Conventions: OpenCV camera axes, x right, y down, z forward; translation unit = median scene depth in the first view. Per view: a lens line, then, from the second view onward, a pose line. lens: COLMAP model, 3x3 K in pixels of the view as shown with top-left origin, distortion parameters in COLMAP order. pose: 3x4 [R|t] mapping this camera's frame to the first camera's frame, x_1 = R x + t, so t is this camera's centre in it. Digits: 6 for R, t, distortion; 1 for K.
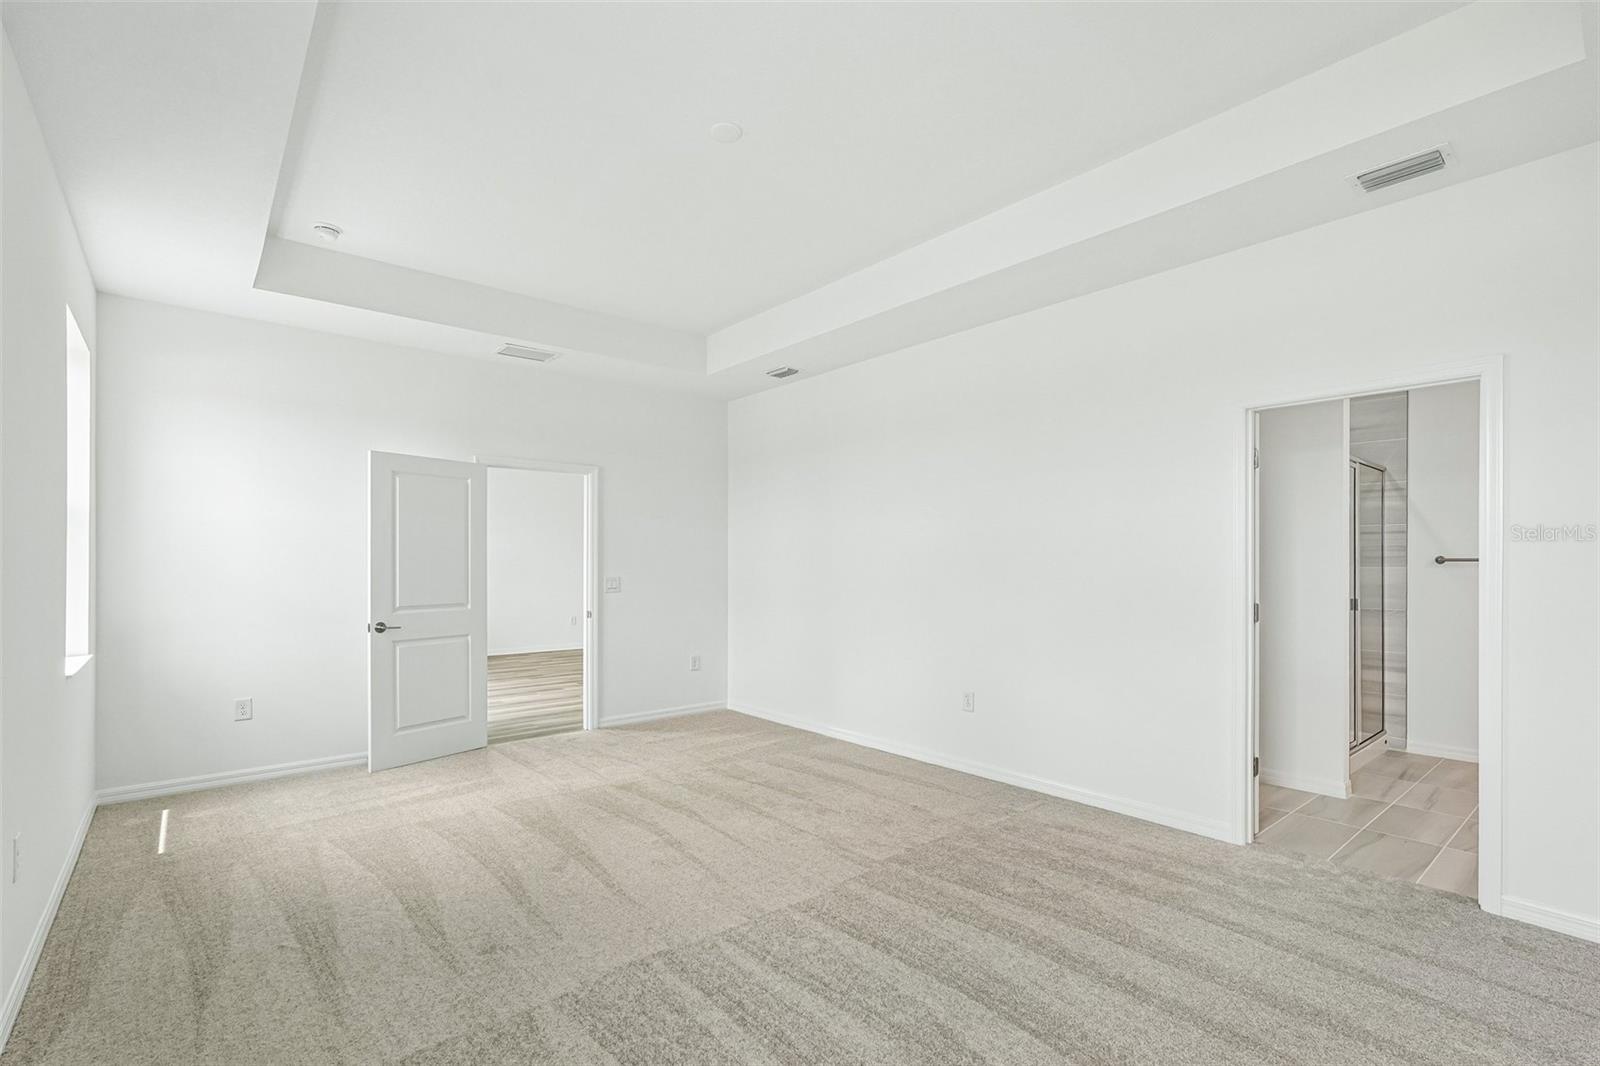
lens RADIAL K [[732.4, 0, 794.8], [0, 732.4, 544.7], [0, 0, 1]] dist [-0.030276, 0.000116]
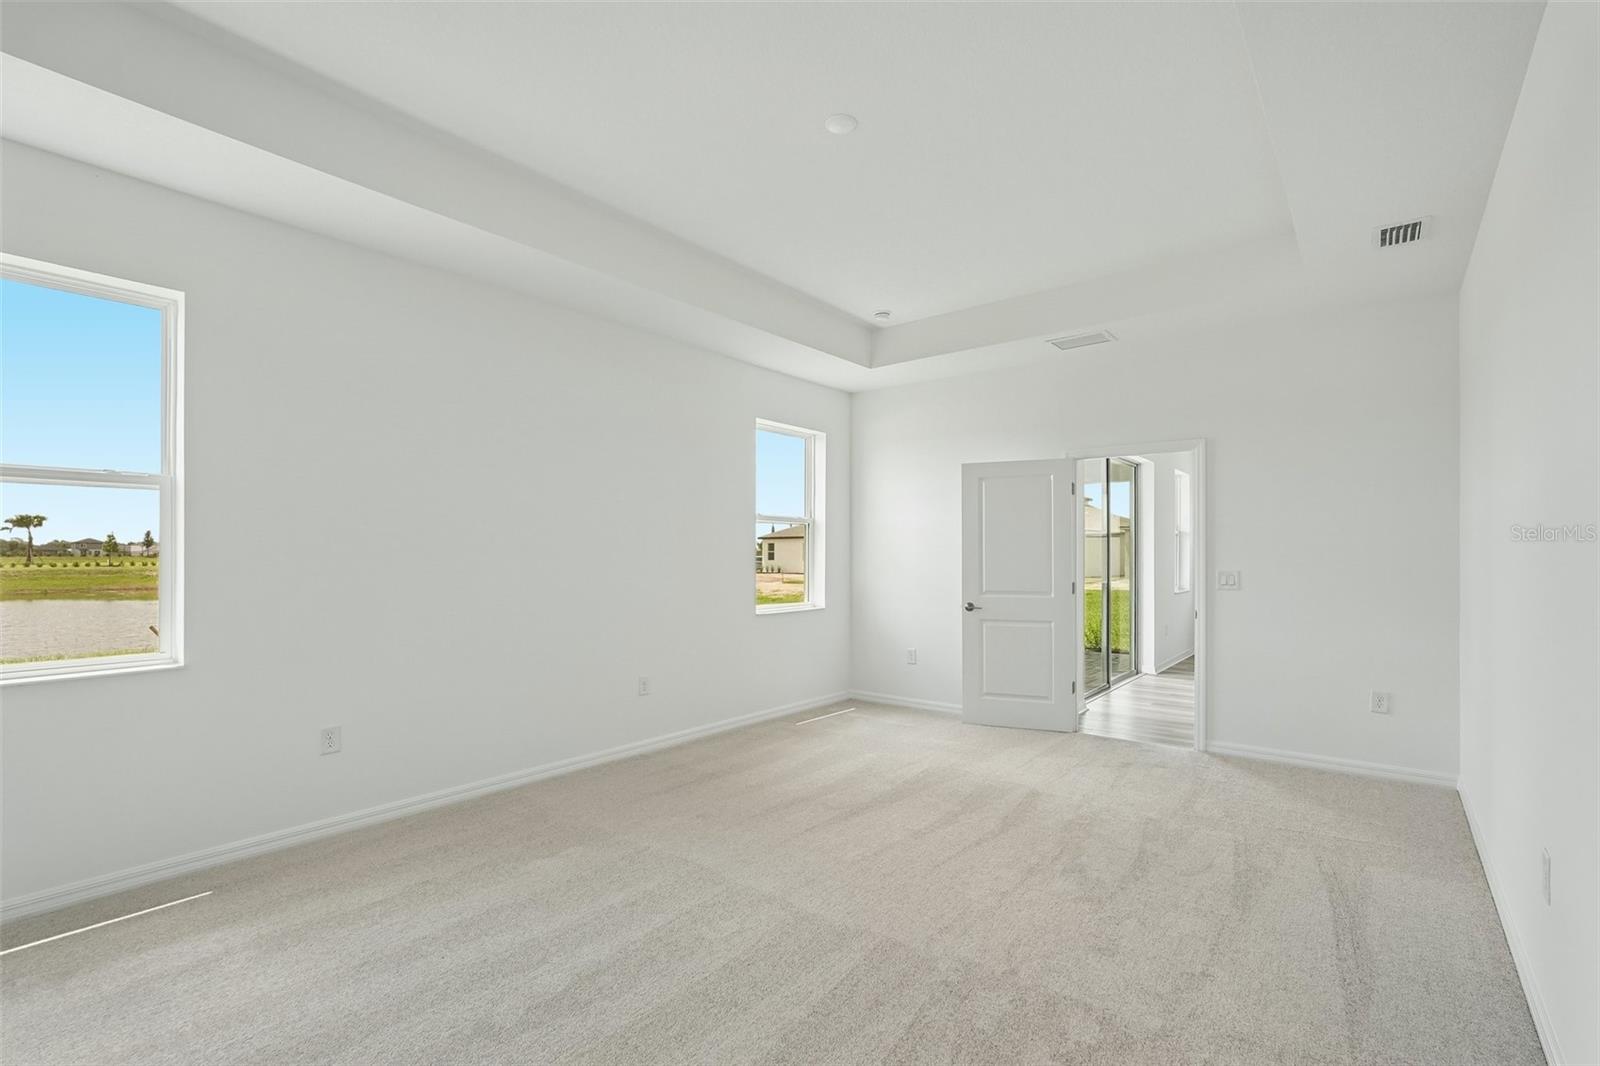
lens RADIAL K [[719.7, 0, 798.3], [0, 719.7, 526.2], [0, 0, 1]] dist [-0.001191, 0.000510]
pose [[0.187772, -0.036752, -0.981525, 0.564944], [0.029348, 0.999063, -0.031794, 0.008080], [0.981774, -0.022836, 0.188675, 0.481543]]
